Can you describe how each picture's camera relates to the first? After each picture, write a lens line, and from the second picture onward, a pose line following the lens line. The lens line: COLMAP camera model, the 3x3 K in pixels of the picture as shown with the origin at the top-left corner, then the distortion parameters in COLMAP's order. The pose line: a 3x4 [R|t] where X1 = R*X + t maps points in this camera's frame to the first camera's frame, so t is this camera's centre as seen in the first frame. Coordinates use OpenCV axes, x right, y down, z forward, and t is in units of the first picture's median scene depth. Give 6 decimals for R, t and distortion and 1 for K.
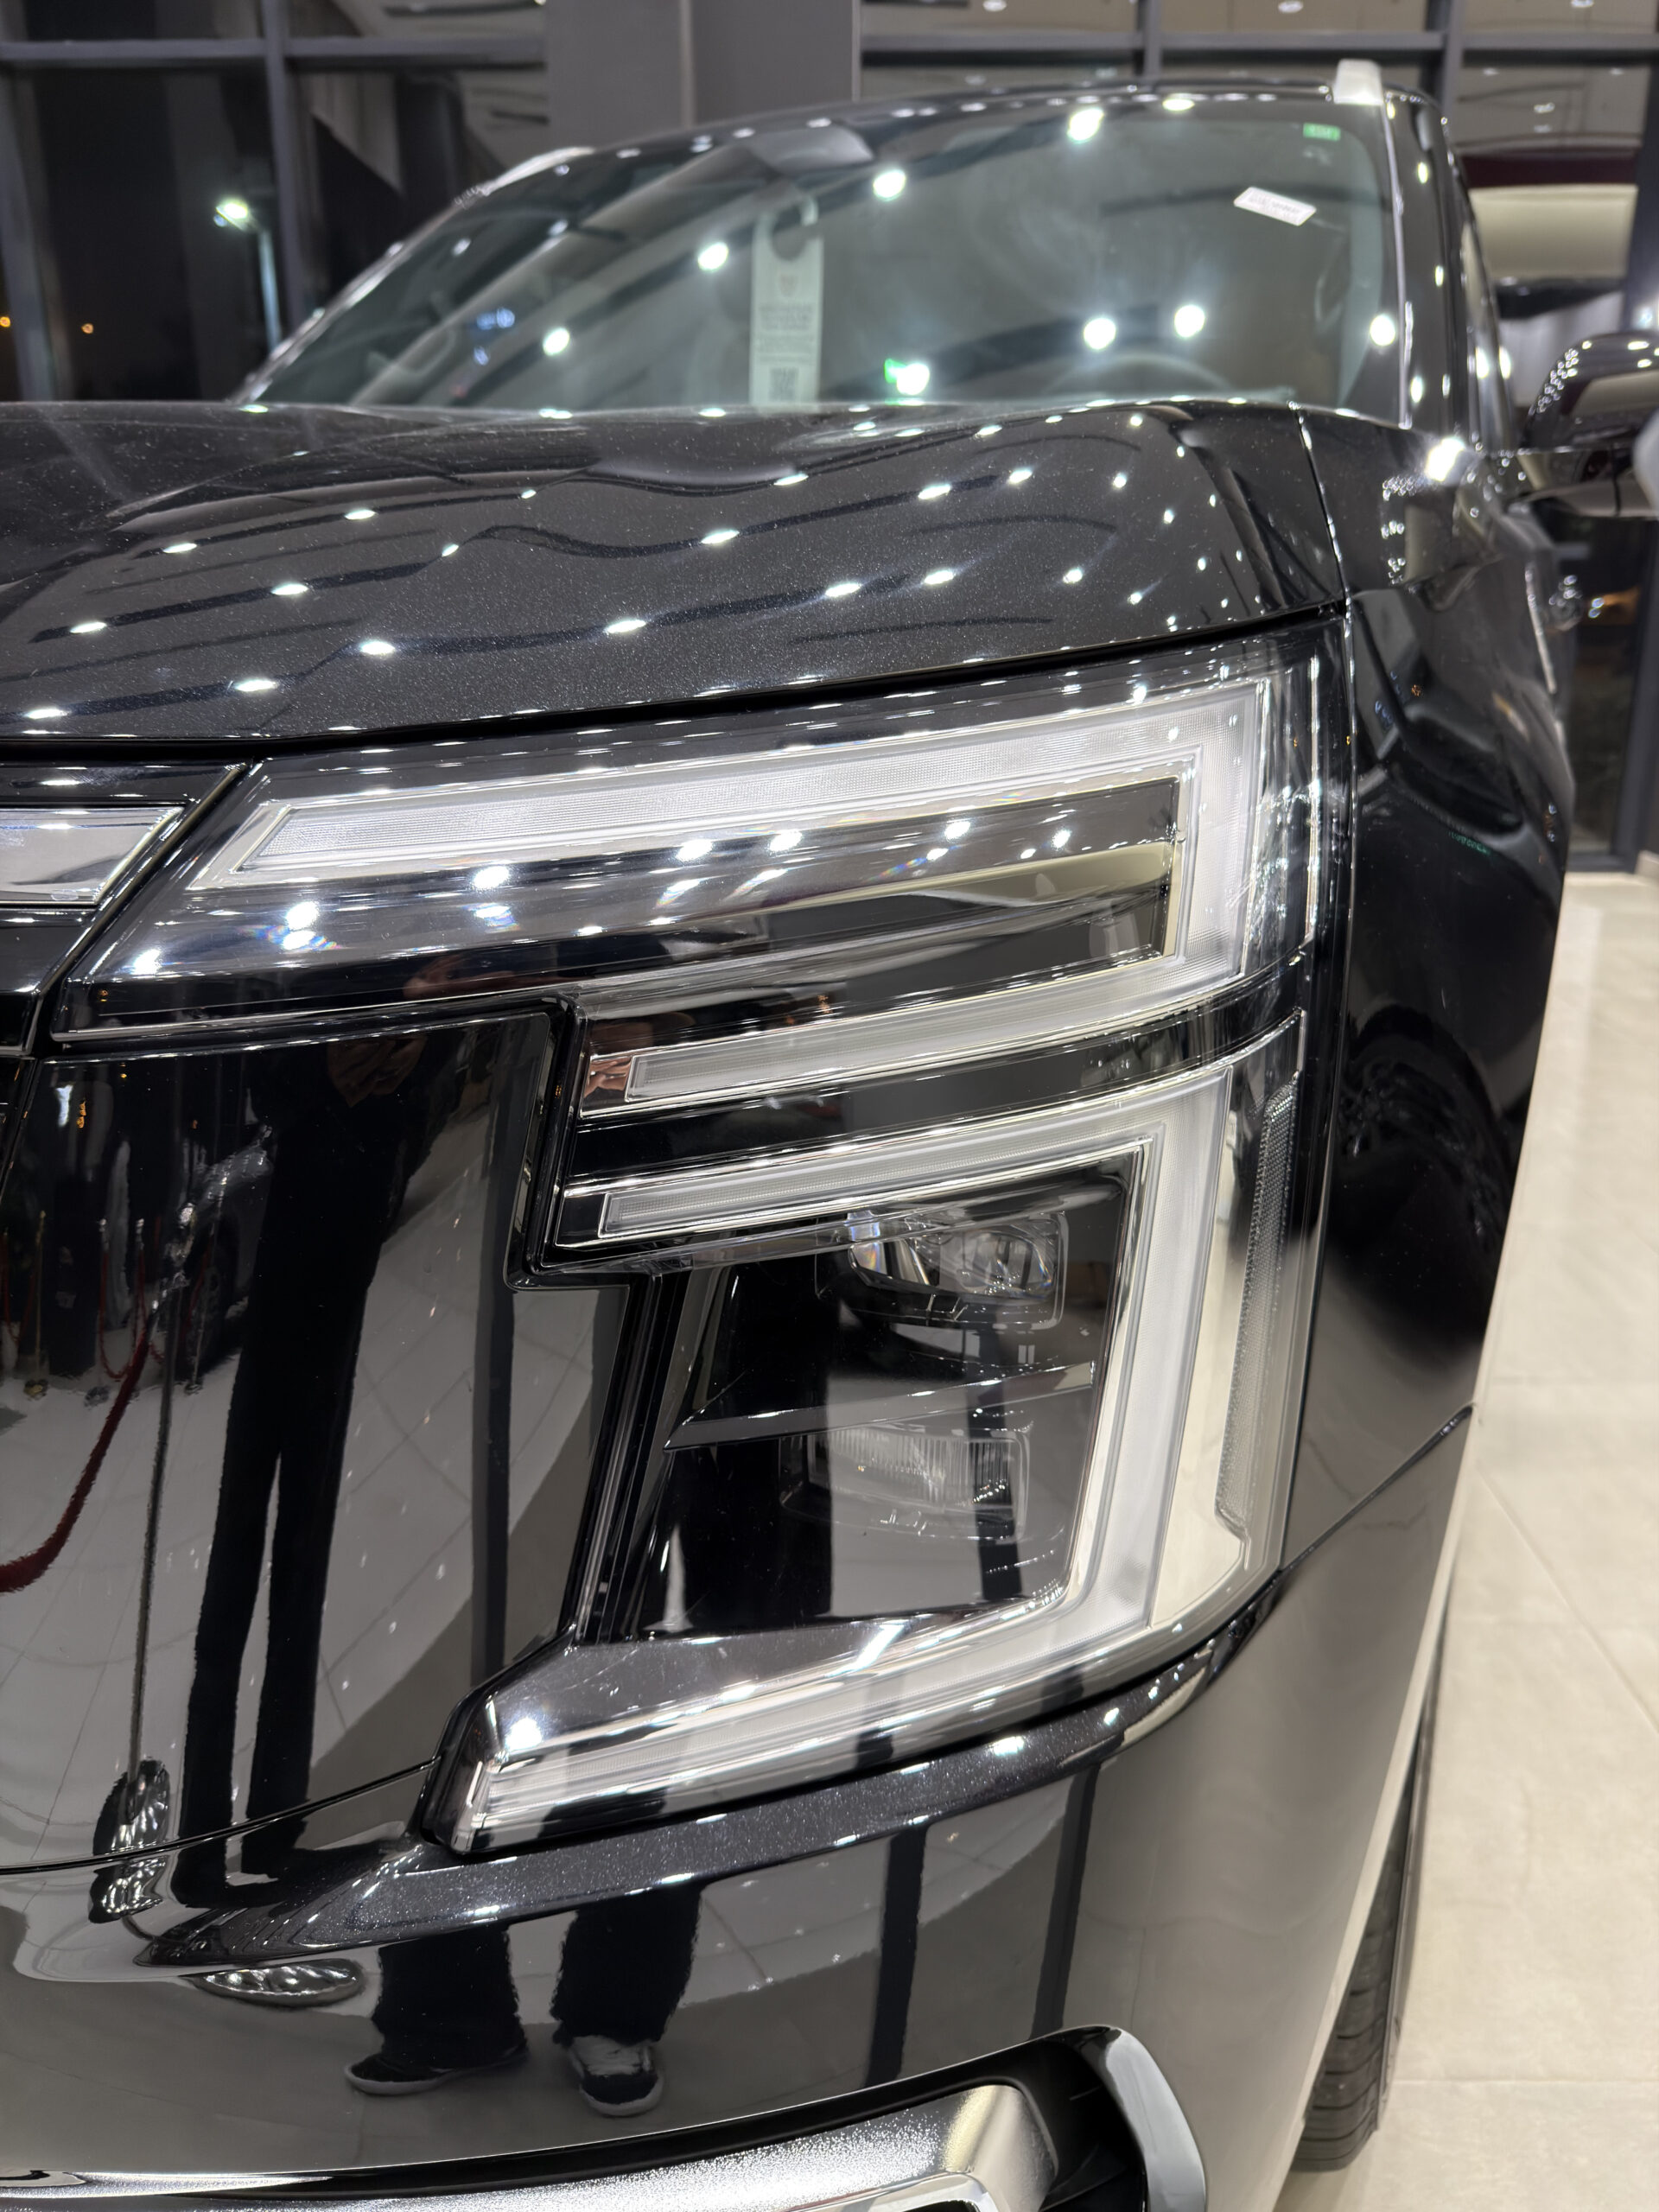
lens RADIAL K [[1546.6, 0, 815.1], [0, 1546.6, 1113.9], [0, 0, 1]] dist [-0.002704, -0.008426]
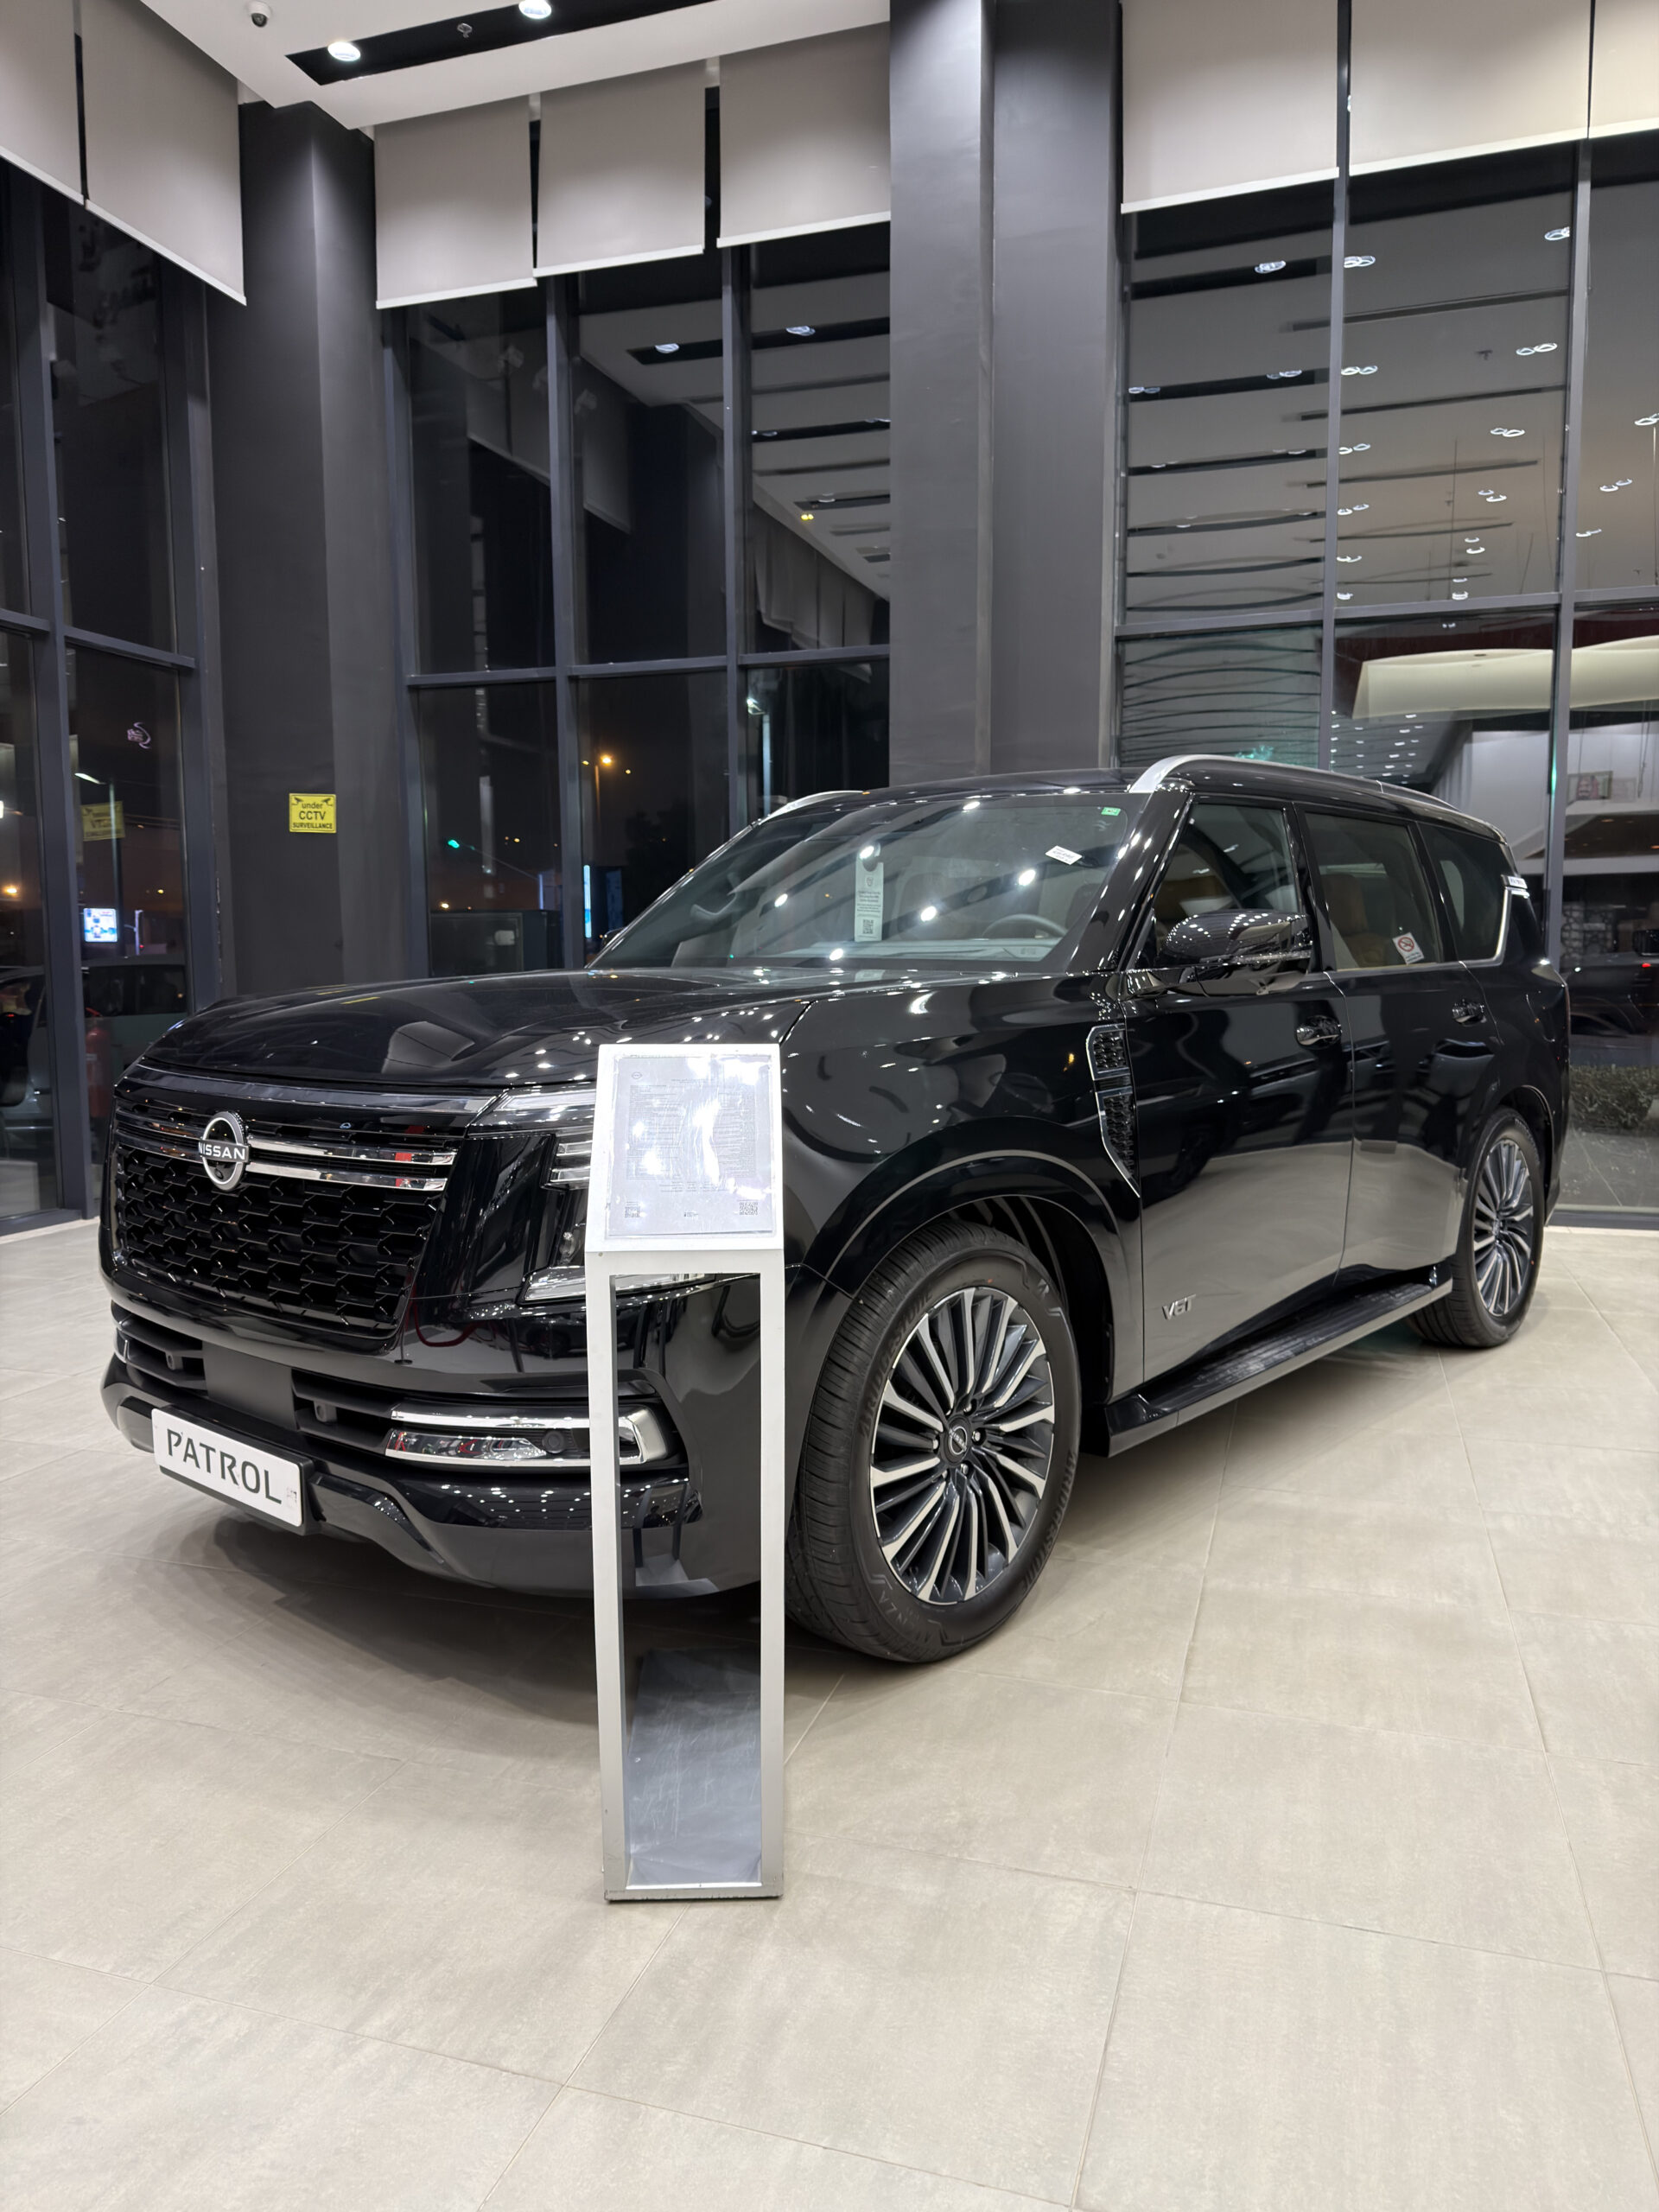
lens RADIAL K [[1546.6, 0, 815.1], [0, 1546.6, 1113.9], [0, 0, 1]] dist [-0.002704, -0.008426]
pose [[0.955497, 0.009422, -0.294851, 0.518143], [-0.078107, 0.971900, -0.222057, 0.224393], [0.284474, 0.235205, 0.929383, -0.854061]]
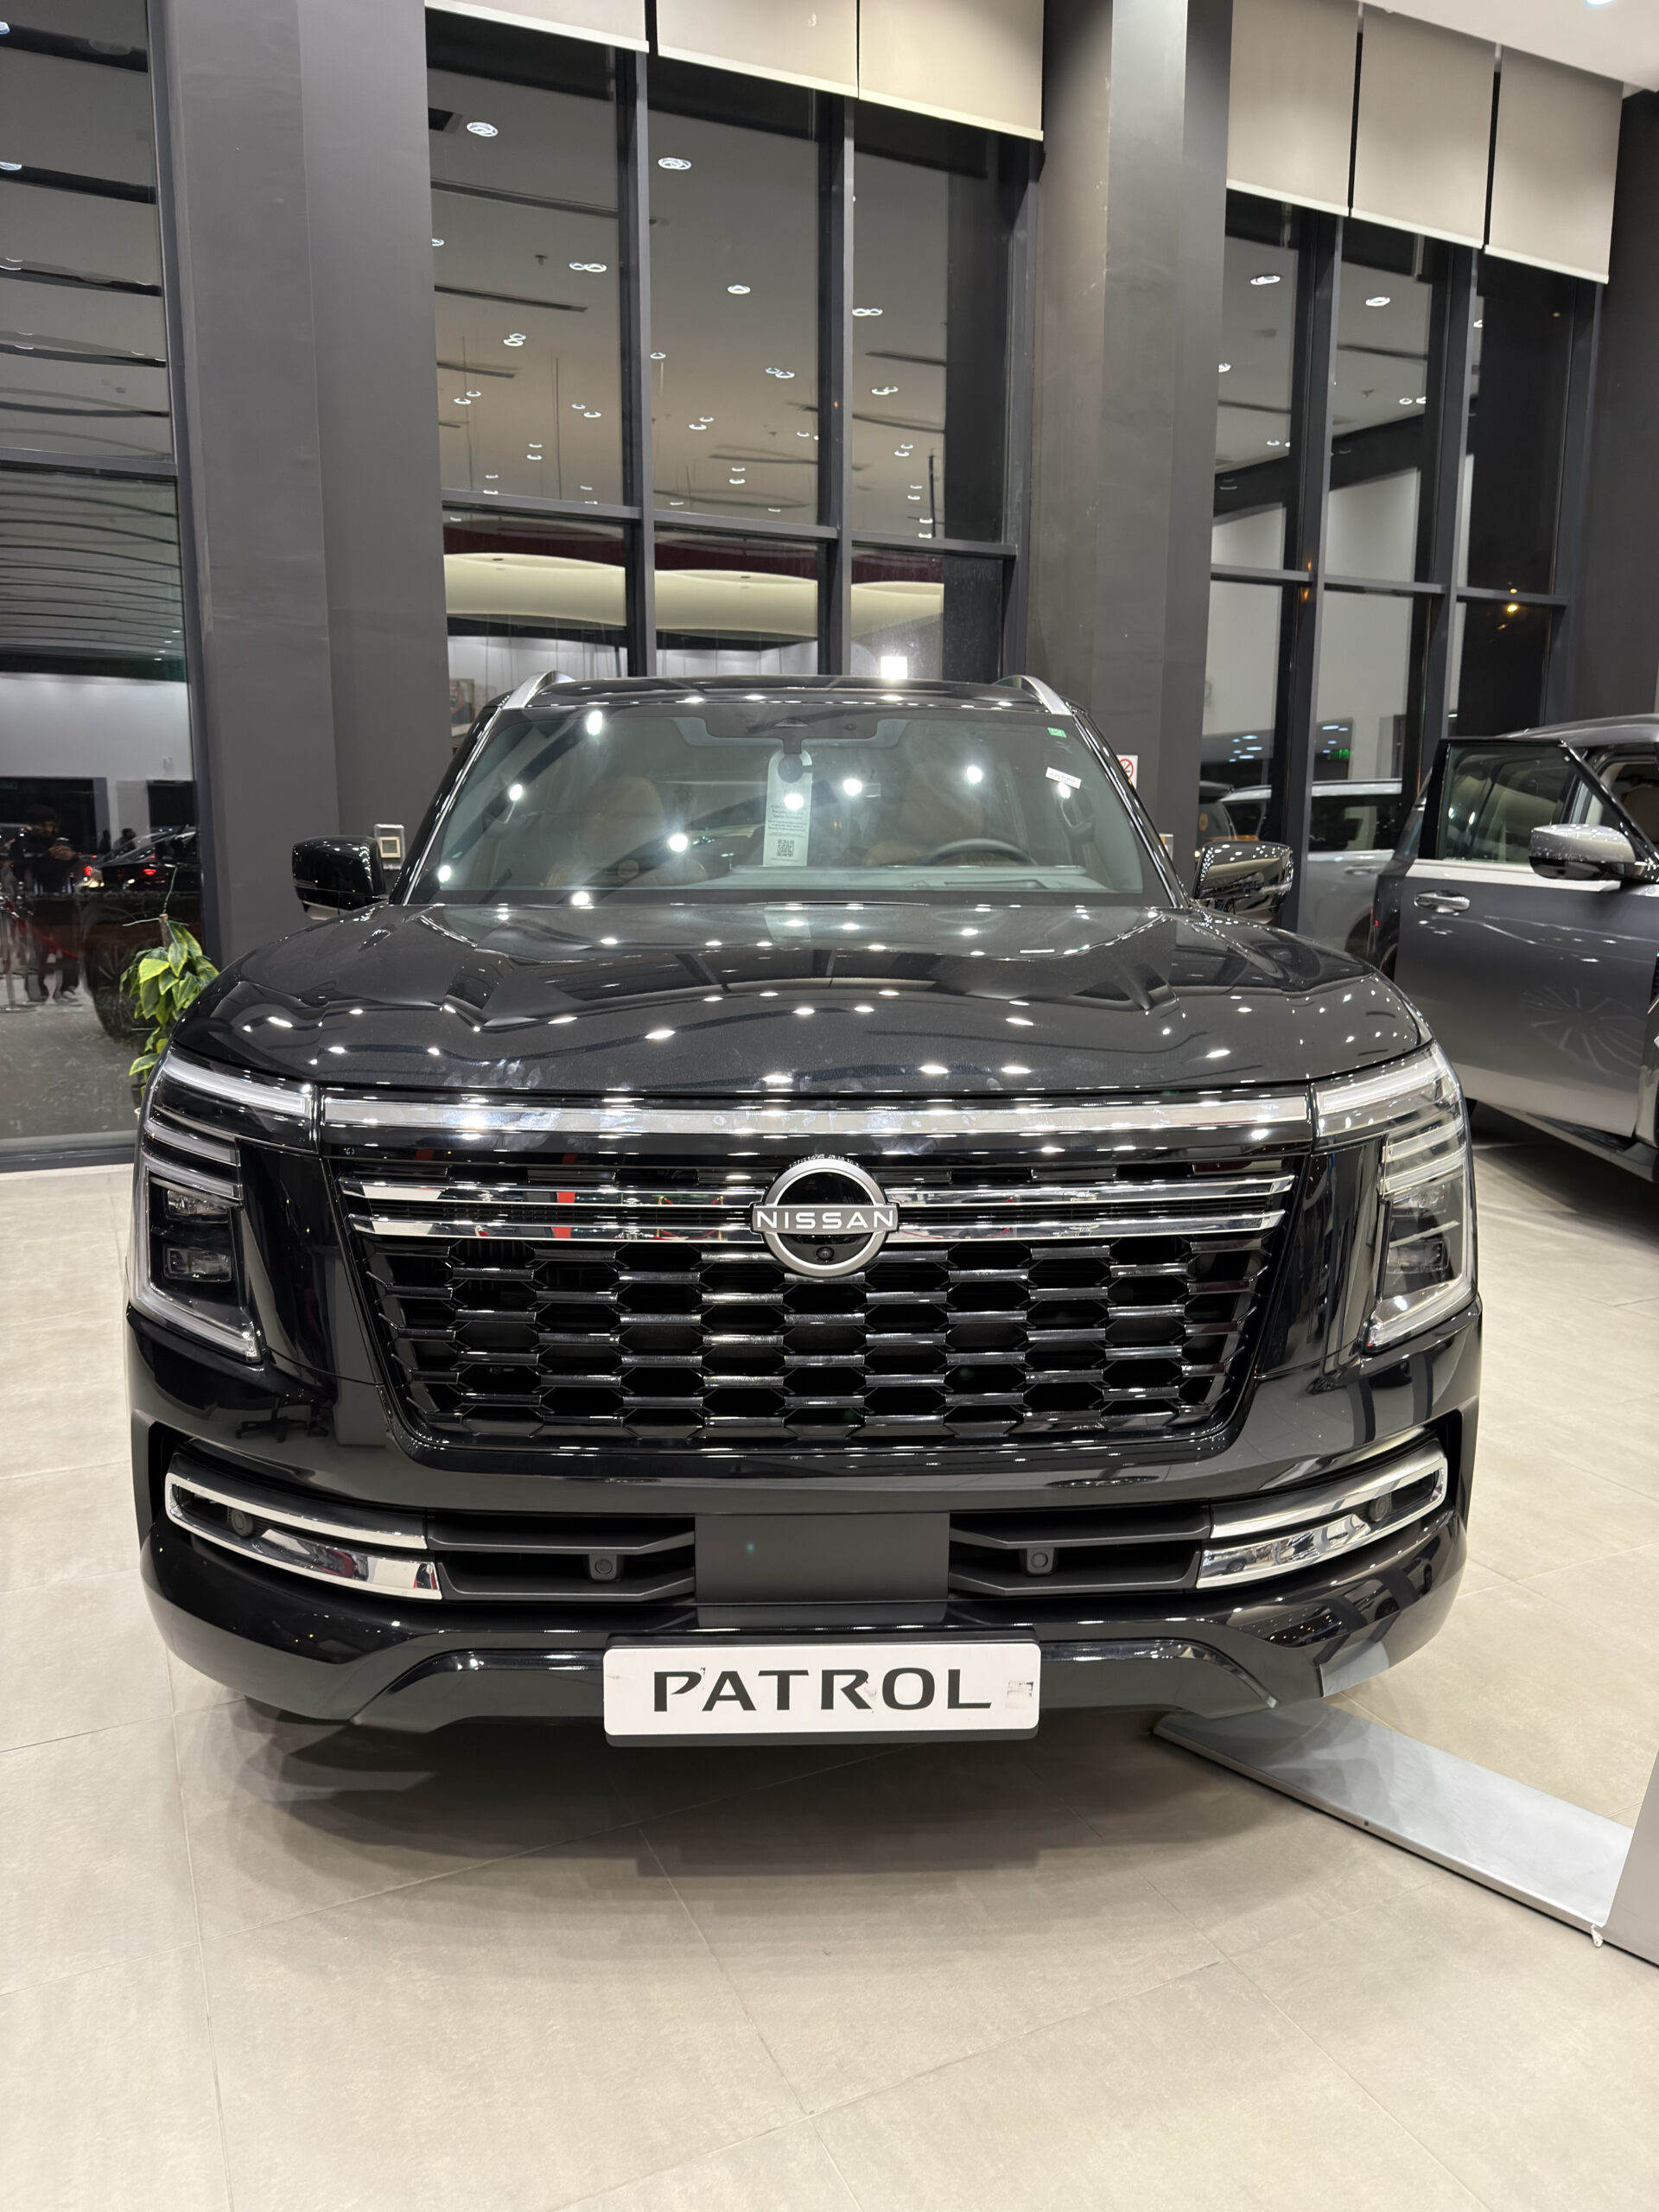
lens RADIAL K [[1562.4, 0, 821.2], [0, 1562.4, 1117.8], [0, 0, 1]] dist [-0.003328, -0.002486]
pose [[0.896793, -0.082370, 0.434716, -0.787208], [0.151243, 0.980403, -0.126238, 0.046629], [-0.415798, 0.178956, 0.891676, -0.522342]]
